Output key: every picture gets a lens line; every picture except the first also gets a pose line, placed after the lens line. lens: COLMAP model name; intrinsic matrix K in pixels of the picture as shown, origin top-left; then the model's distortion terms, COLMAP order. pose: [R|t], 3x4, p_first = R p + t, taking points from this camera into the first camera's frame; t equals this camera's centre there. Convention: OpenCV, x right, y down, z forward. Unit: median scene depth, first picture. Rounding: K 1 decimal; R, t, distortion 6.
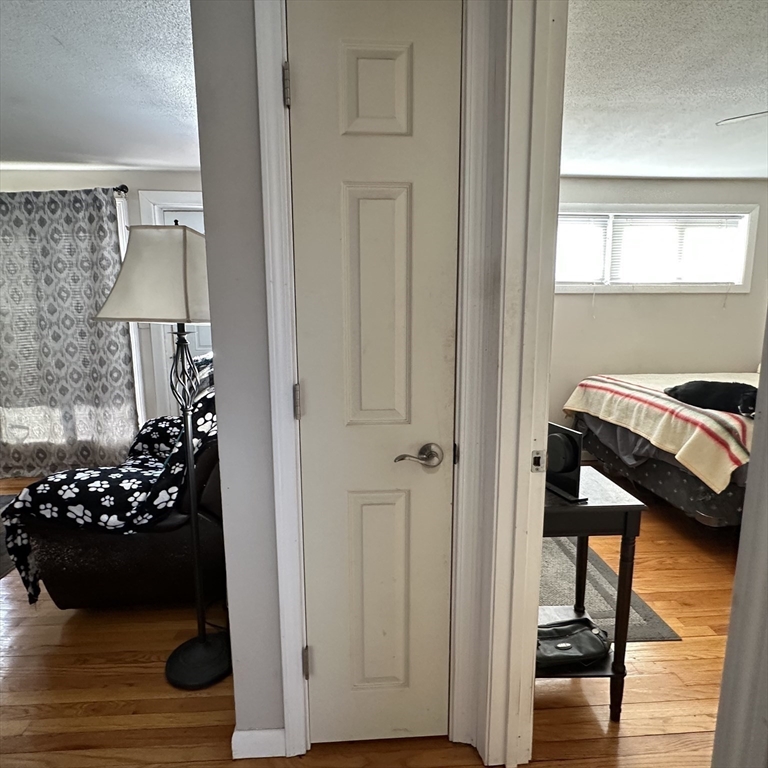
lens RADIAL K [[464.2, 0, 382.3], [0, 464.2, 386.6], [0, 0, 1]] dist [-0.009169, 0.005186]
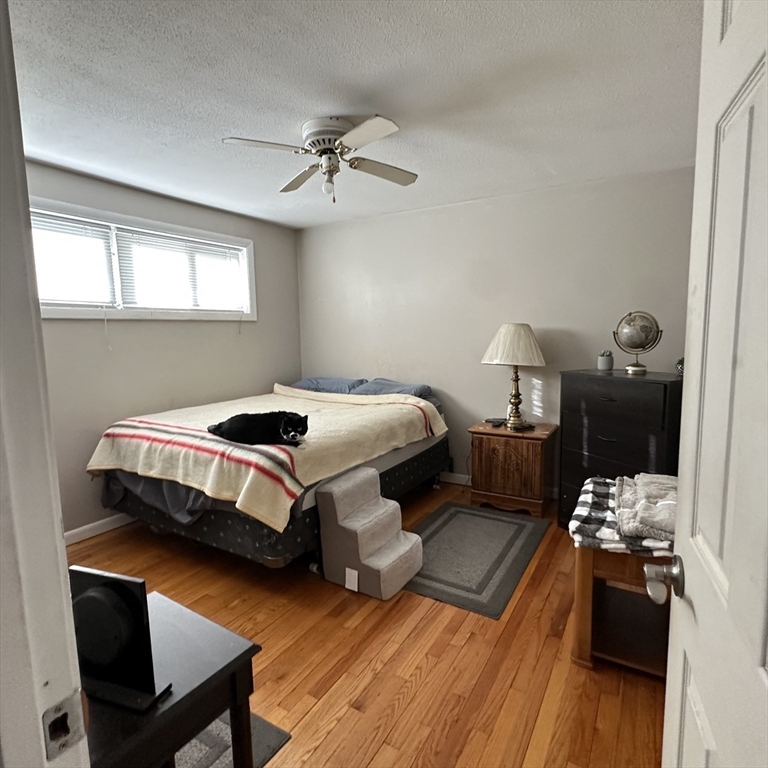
lens RADIAL K [[464.2, 0, 382.1], [0, 464.2, 386.1], [0, 0, 1]] dist [-0.009169, 0.005186]
pose [[0.568189, -0.102418, 0.816500, 0.082356], [0.143857, 0.989308, 0.023986, -0.049471], [-0.810227, 0.103830, 0.576847, 0.212967]]
